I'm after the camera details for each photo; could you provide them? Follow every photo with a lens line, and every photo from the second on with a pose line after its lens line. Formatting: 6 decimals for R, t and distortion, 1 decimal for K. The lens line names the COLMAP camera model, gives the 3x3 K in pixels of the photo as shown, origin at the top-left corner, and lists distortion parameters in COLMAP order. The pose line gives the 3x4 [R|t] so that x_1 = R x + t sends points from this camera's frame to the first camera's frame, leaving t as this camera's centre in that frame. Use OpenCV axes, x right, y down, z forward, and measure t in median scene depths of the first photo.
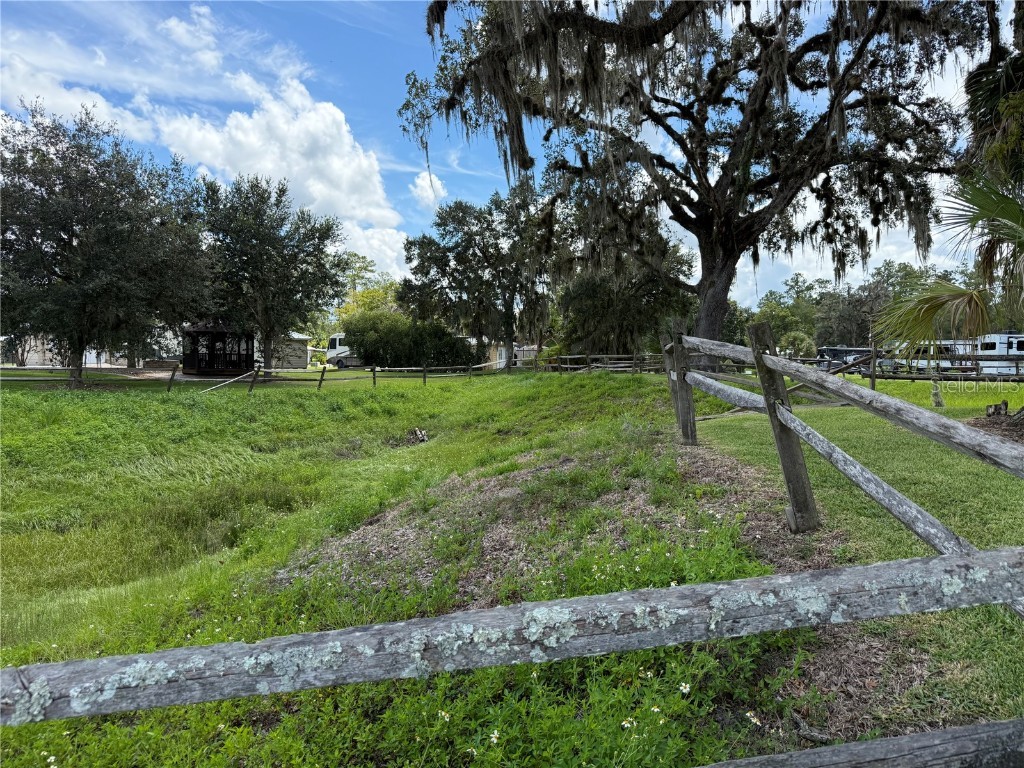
lens RADIAL K [[738.5, 0, 495.4], [0, 738.5, 386.4], [0, 0, 1]] dist [0.069667, -0.065660]
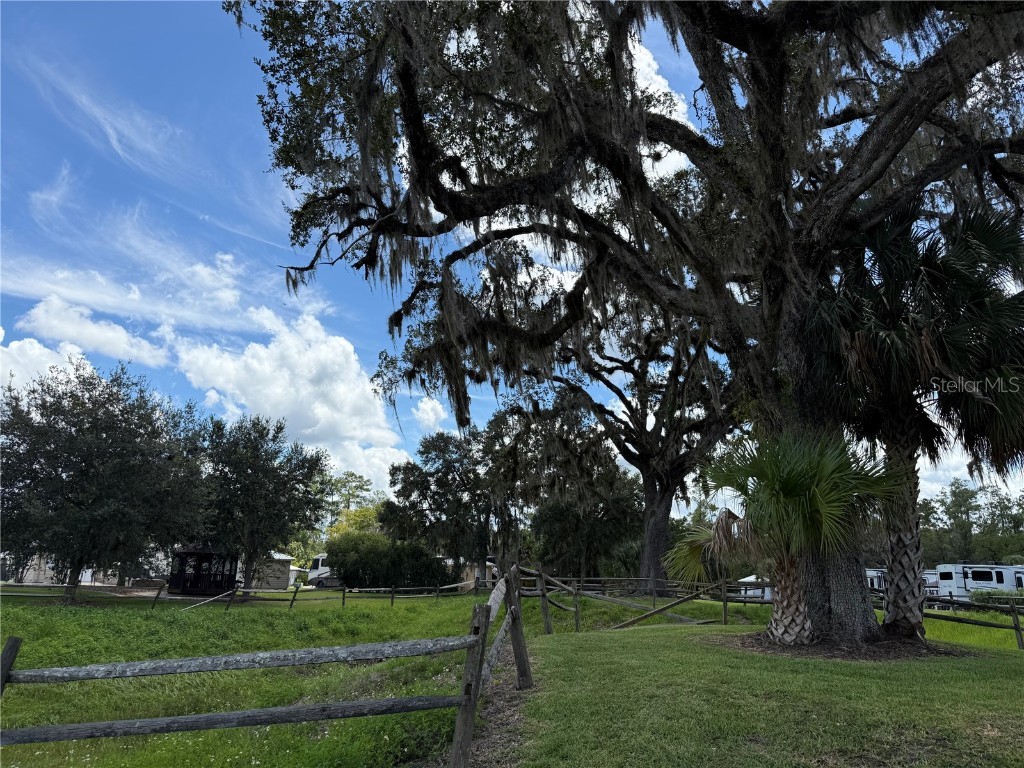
lens RADIAL K [[752.5, 0, 513.5], [0, 752.5, 366.2], [0, 0, 1]] dist [0.114241, -0.171468]
pose [[0.999798, 0.015945, 0.012269, 0.053248], [-0.011389, 0.951246, -0.308223, 0.005855], [-0.016586, 0.308021, 0.951235, -0.137095]]
